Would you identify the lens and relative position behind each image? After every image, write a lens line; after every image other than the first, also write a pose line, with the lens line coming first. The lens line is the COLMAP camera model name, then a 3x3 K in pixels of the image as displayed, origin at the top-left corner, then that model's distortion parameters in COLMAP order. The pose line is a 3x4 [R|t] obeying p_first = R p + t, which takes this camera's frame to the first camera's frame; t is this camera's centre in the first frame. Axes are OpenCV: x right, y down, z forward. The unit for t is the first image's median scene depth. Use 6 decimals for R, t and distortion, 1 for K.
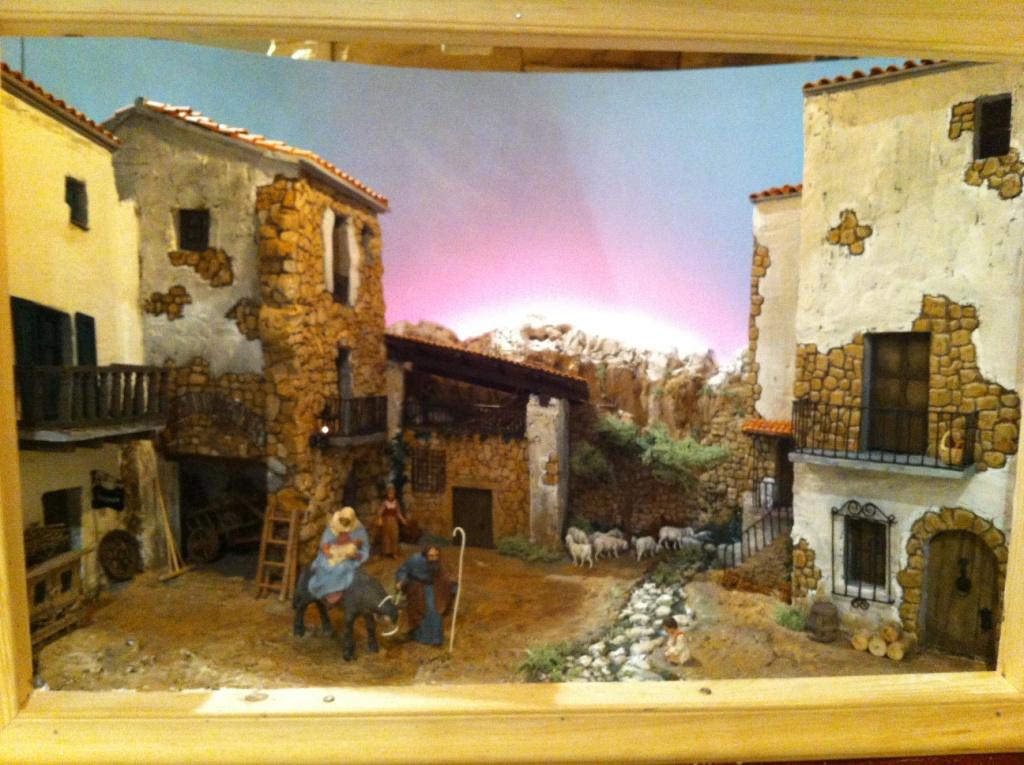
lens RADIAL K [[1029.9, 0, 510.1], [0, 1029.9, 394.8], [0, 0, 1]] dist [0.085049, -0.267954]
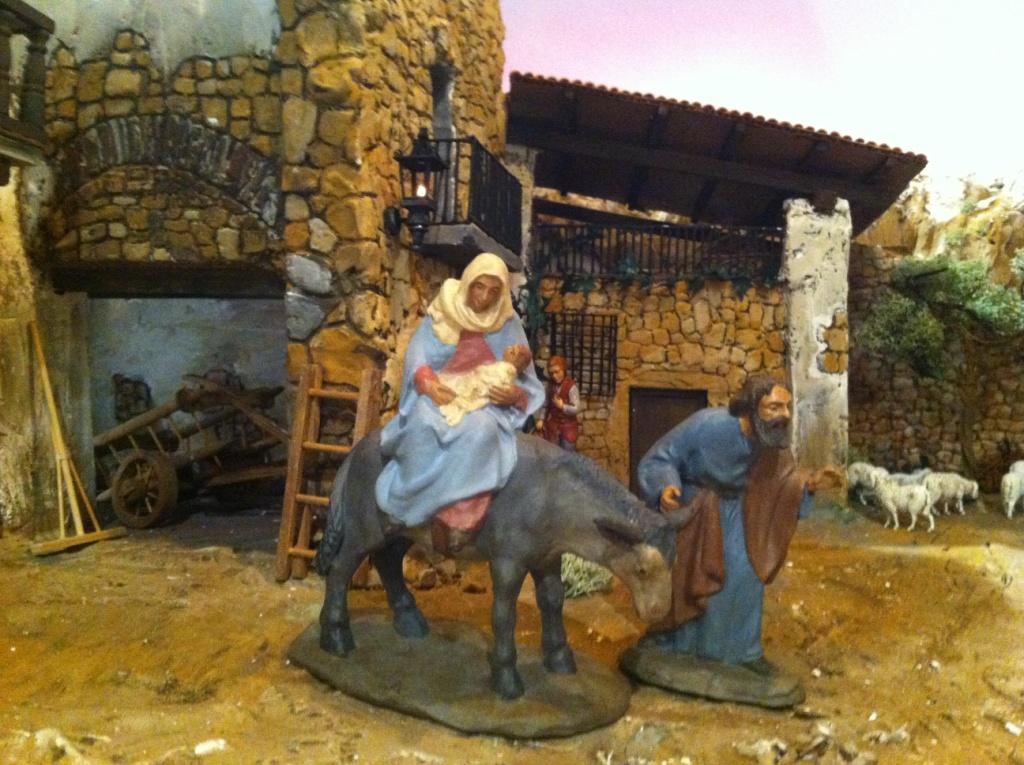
lens RADIAL K [[1020.0, 0, 512.7], [0, 1020.0, 391.9], [0, 0, 1]] dist [0.082686, -0.359456]
pose [[0.999701, -0.012883, 0.020779, -0.149325], [0.013645, 0.999223, -0.036967, 0.130369], [-0.020287, 0.037239, 0.999100, 0.574228]]
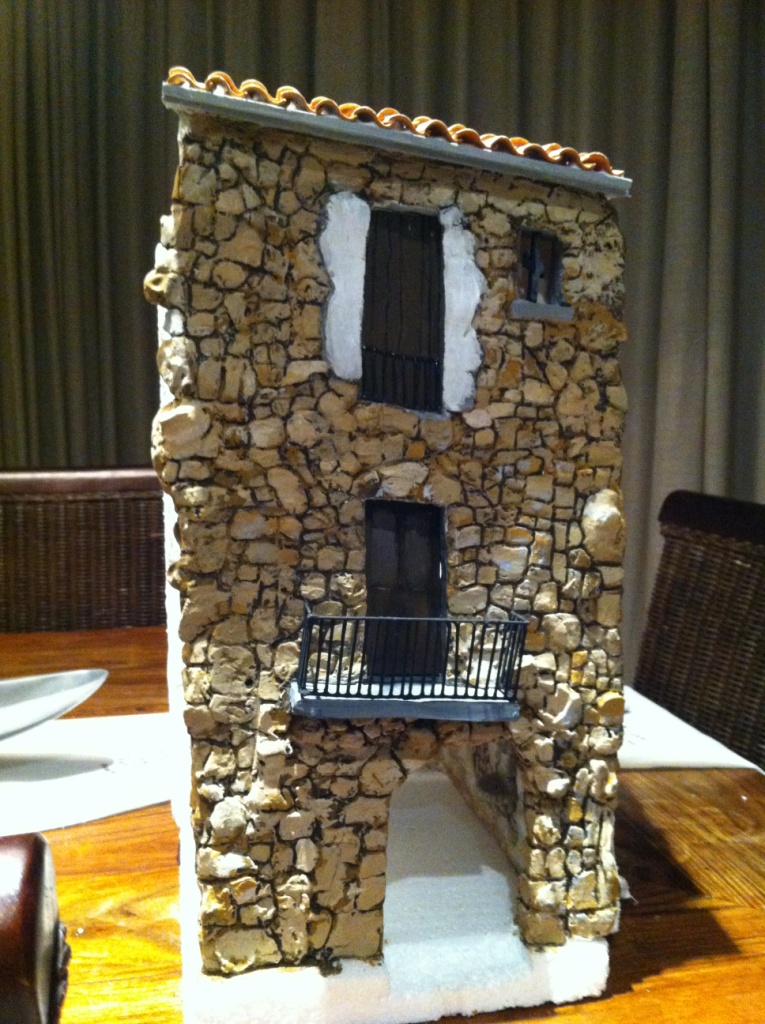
lens RADIAL K [[1029.9, 0, 312.9], [0, 1029.9, 517.2], [0, 0, 1]] dist [0.085049, -0.267954]
pose [[0.407499, 0.101630, -0.907533, 0.253445], [-0.102817, 0.992575, 0.064986, -0.067774], [0.907399, 0.066828, 0.414923, 0.818429]]
